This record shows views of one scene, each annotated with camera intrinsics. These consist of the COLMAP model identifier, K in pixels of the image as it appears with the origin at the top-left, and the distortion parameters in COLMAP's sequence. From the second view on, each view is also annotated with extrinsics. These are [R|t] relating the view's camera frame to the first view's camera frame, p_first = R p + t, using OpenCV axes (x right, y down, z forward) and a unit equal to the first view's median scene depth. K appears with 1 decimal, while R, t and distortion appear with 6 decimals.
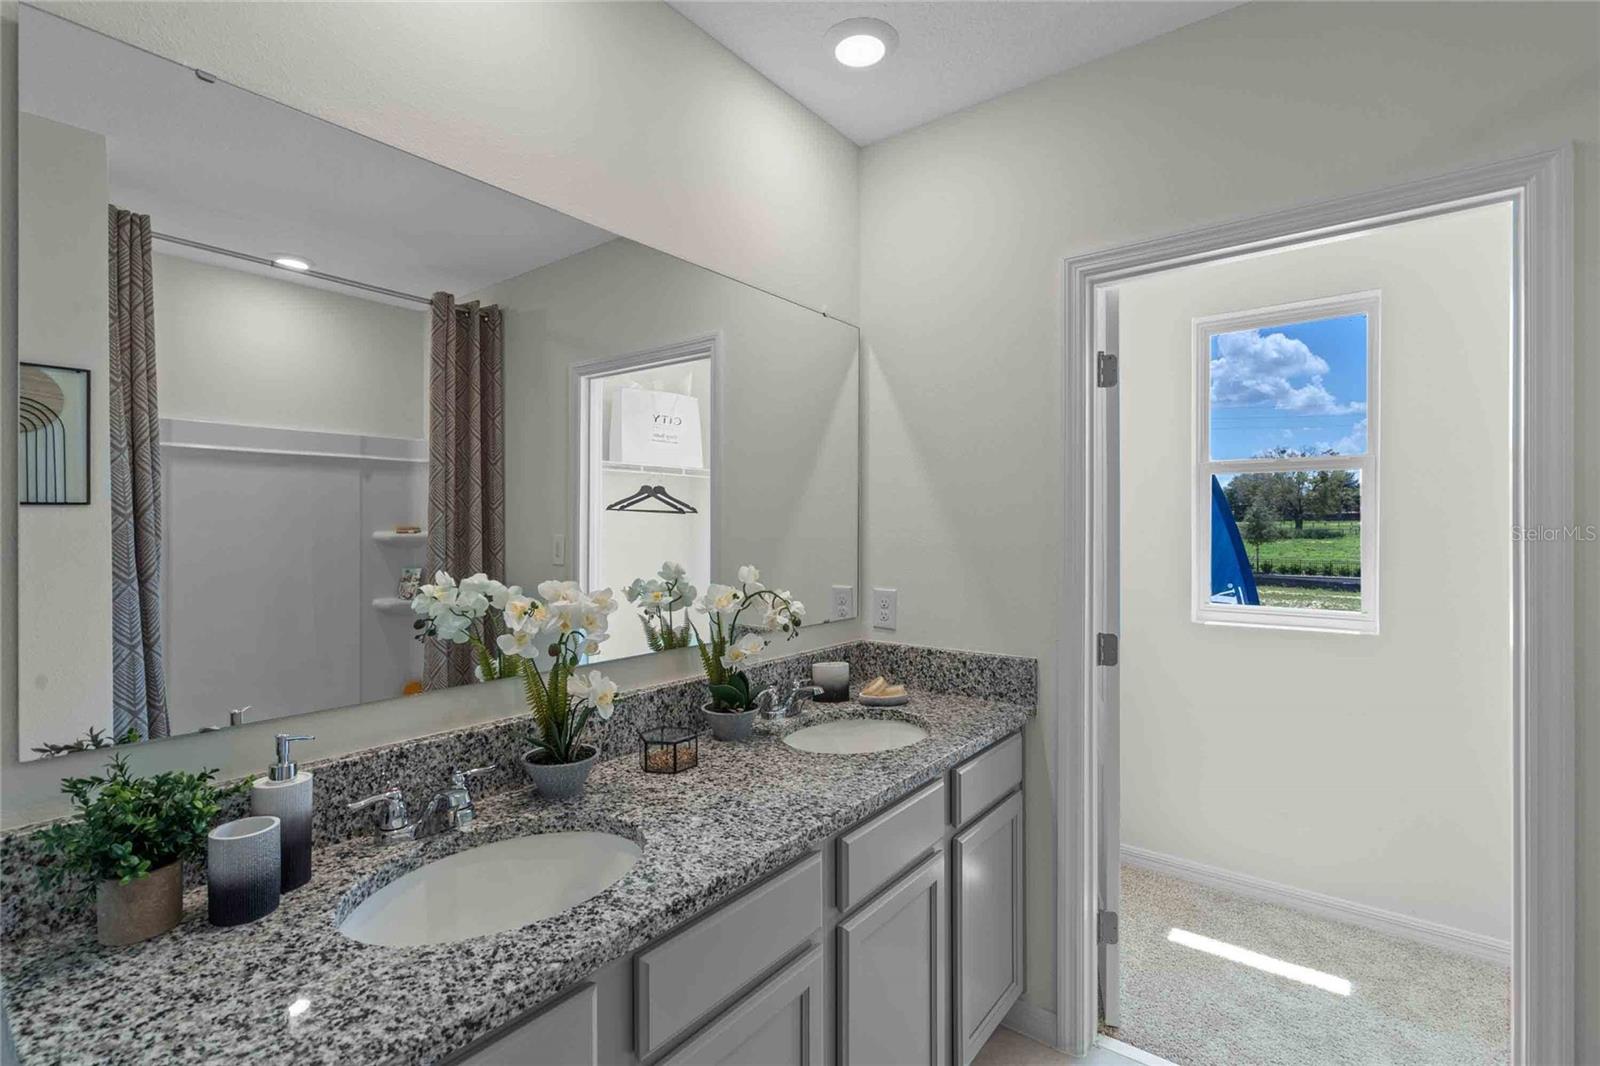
lens RADIAL K [[732.6, 0, 800.0], [0, 732.6, 533.0], [0, 0, 1]] dist [-0.002145, 0.000587]
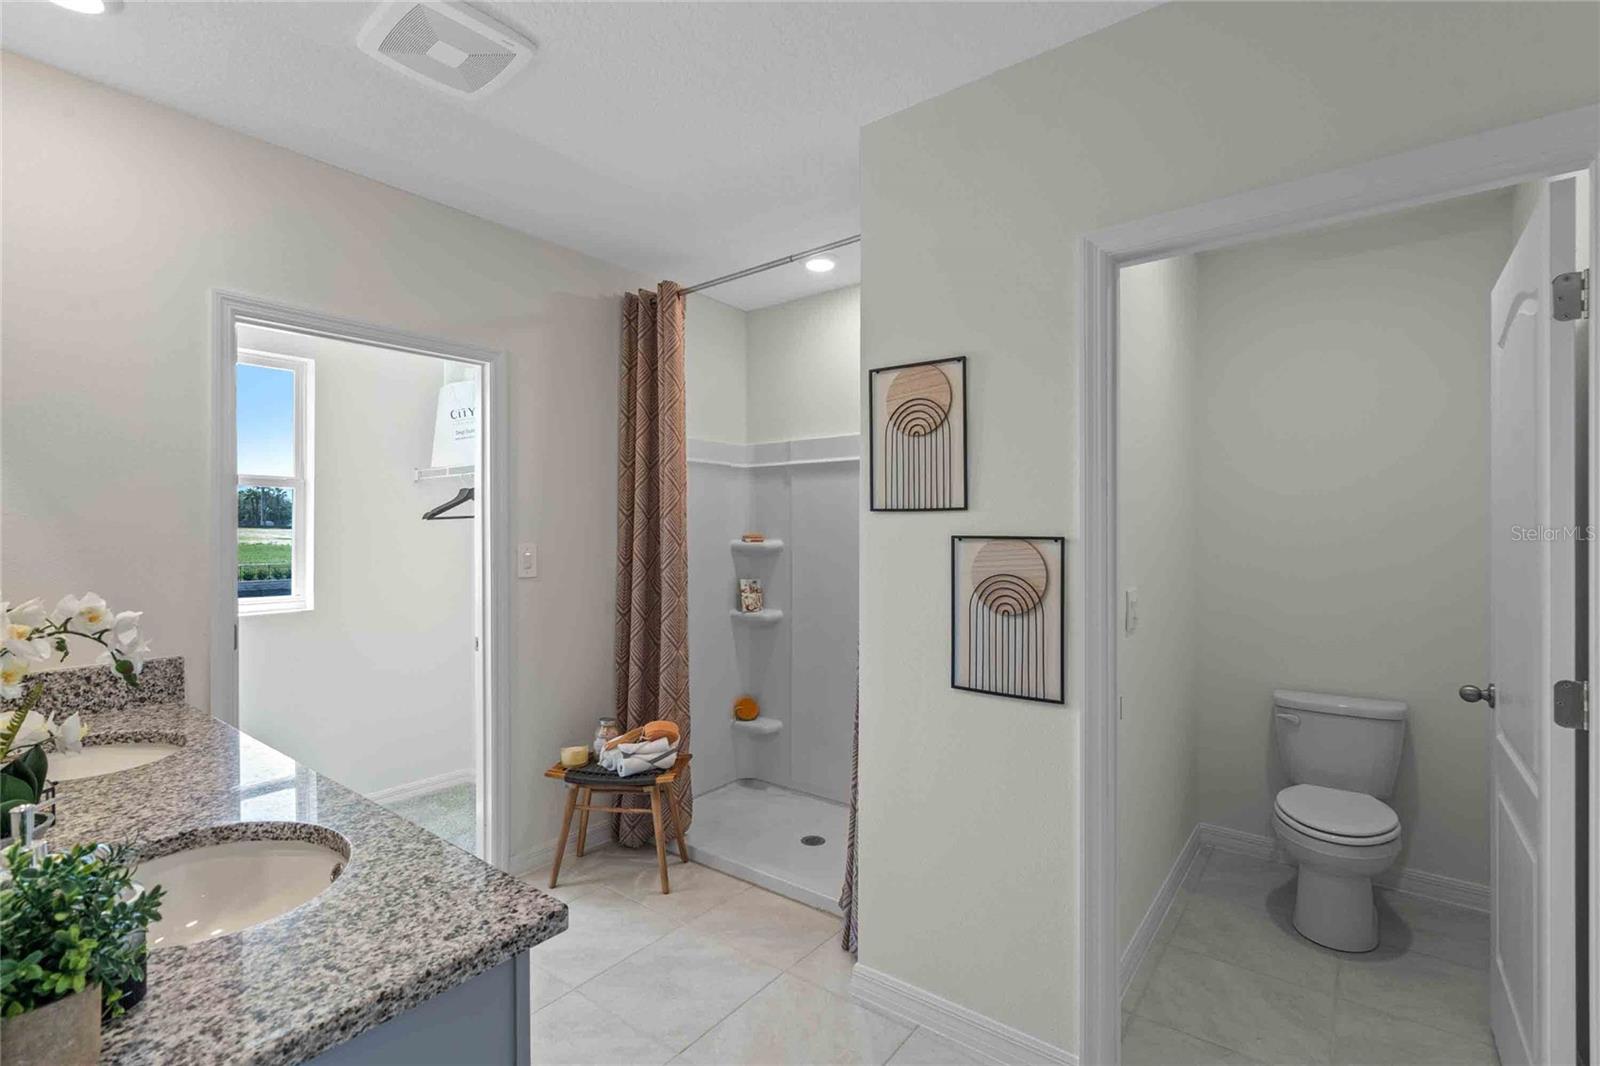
lens RADIAL K [[732.6, 0, 800.0], [0, 732.6, 533.0], [0, 0, 1]] dist [-0.002145, 0.000587]
pose [[-0.007610, -0.001833, 0.999969, -1.113007], [0.012172, 0.999924, 0.001926, 0.003820], [-0.999897, 0.012186, -0.007587, 0.162437]]
